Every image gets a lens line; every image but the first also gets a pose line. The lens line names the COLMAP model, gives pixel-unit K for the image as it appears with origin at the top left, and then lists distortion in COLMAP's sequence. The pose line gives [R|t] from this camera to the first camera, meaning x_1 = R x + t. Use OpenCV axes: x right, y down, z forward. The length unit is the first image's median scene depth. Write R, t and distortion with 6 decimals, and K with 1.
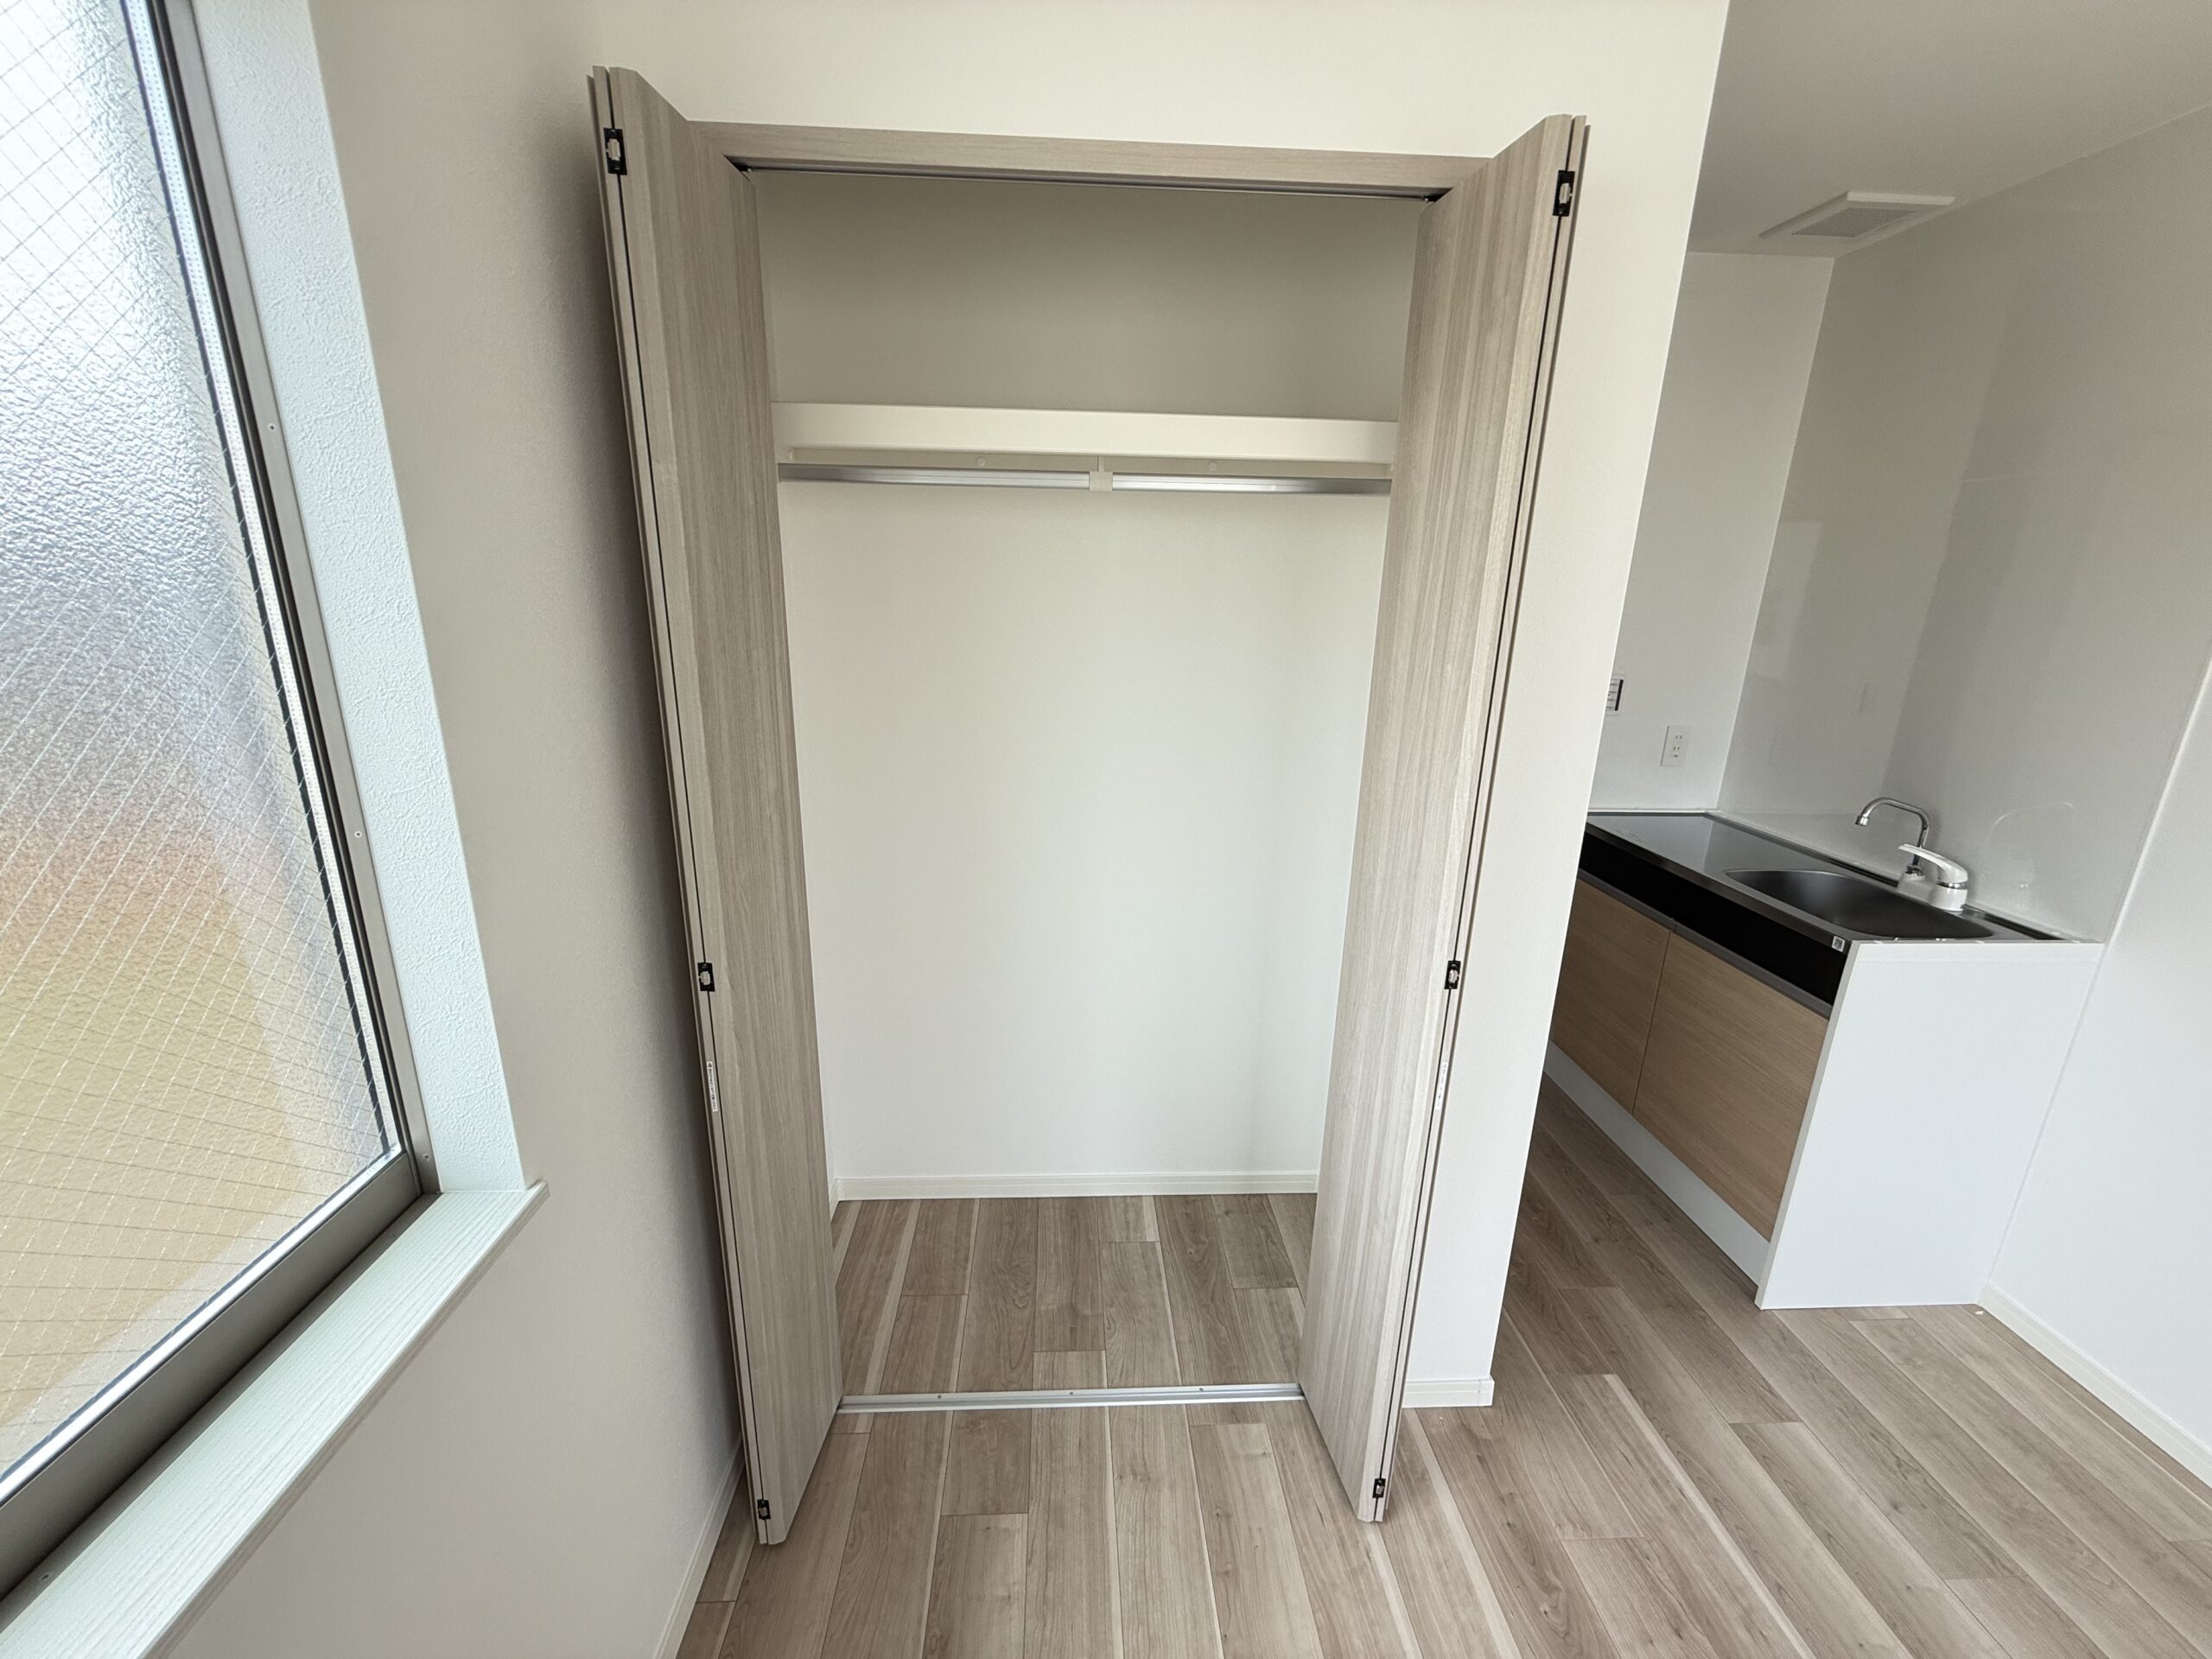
lens RADIAL K [[883.7, 0, 1106.0], [0, 883.7, 829.5], [0, 0, 1]] dist [0.008939, -0.000179]
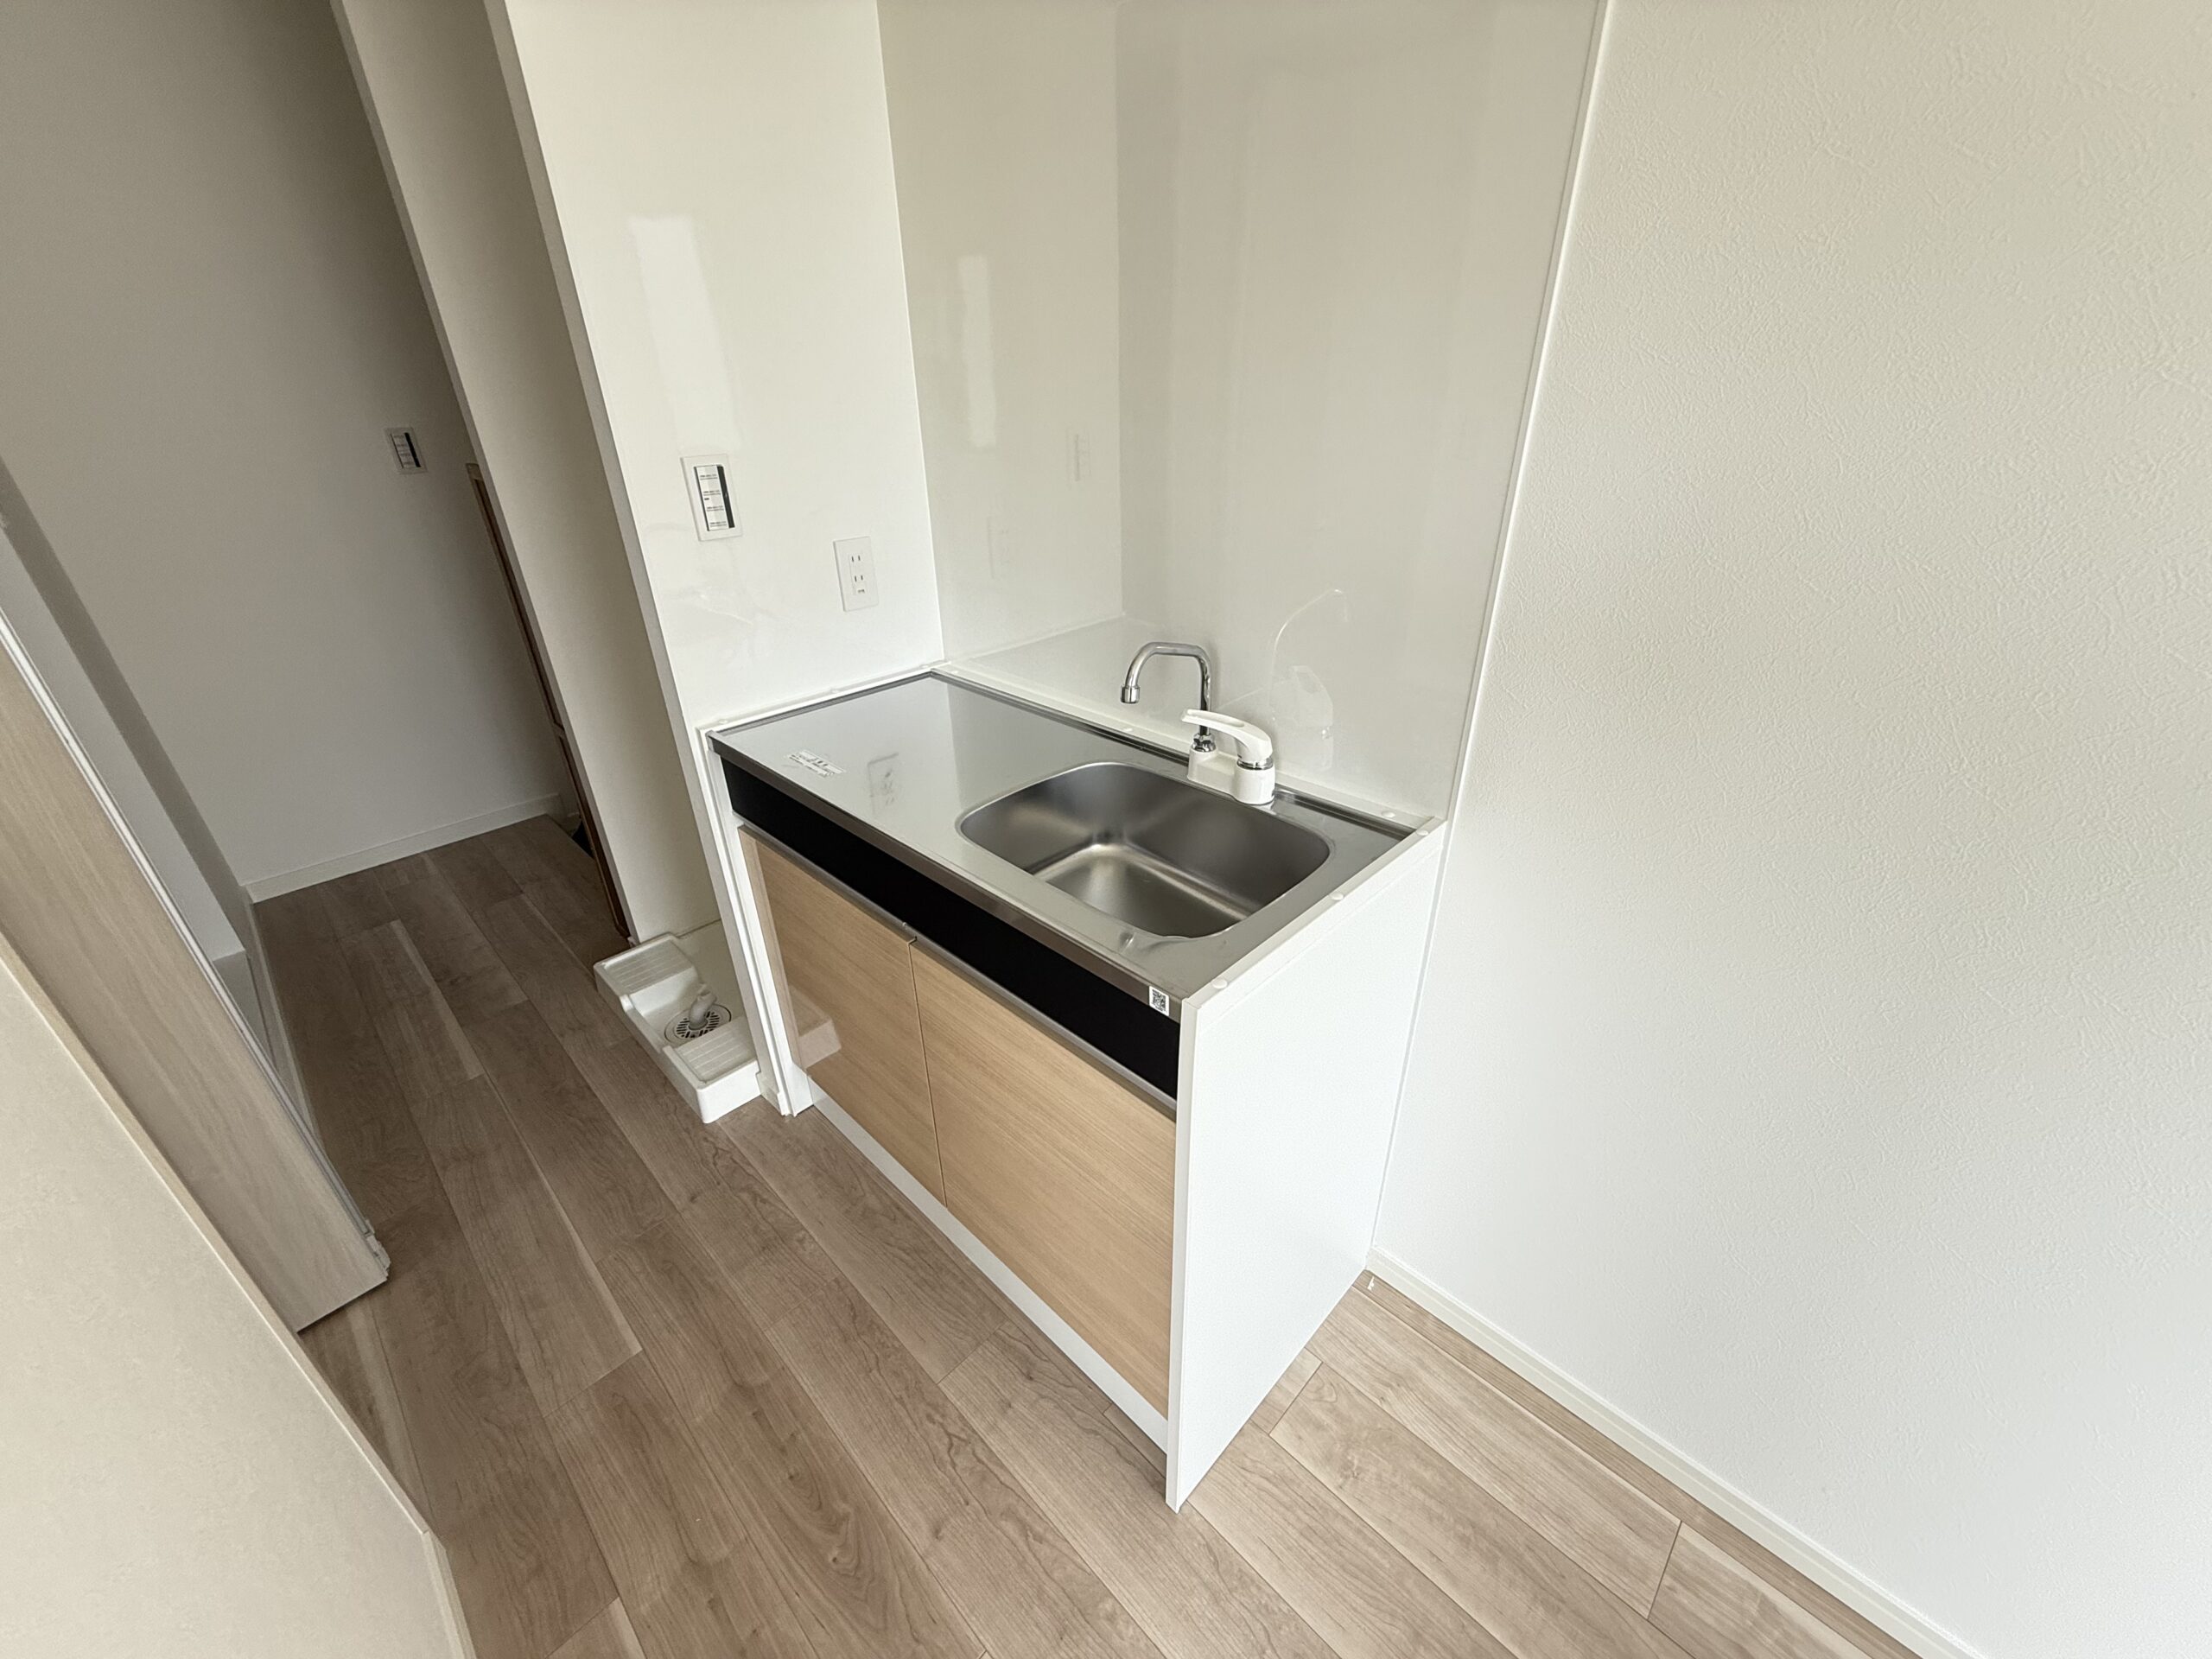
lens RADIAL K [[883.7, 0, 1106.0], [0, 883.7, 829.5], [0, 0, 1]] dist [0.008939, -0.000179]
pose [[0.734967, -0.340079, 0.586660, 0.494252], [0.216976, 0.937606, 0.271690, -0.080948], [-0.642452, -0.072392, 0.762899, 0.590089]]
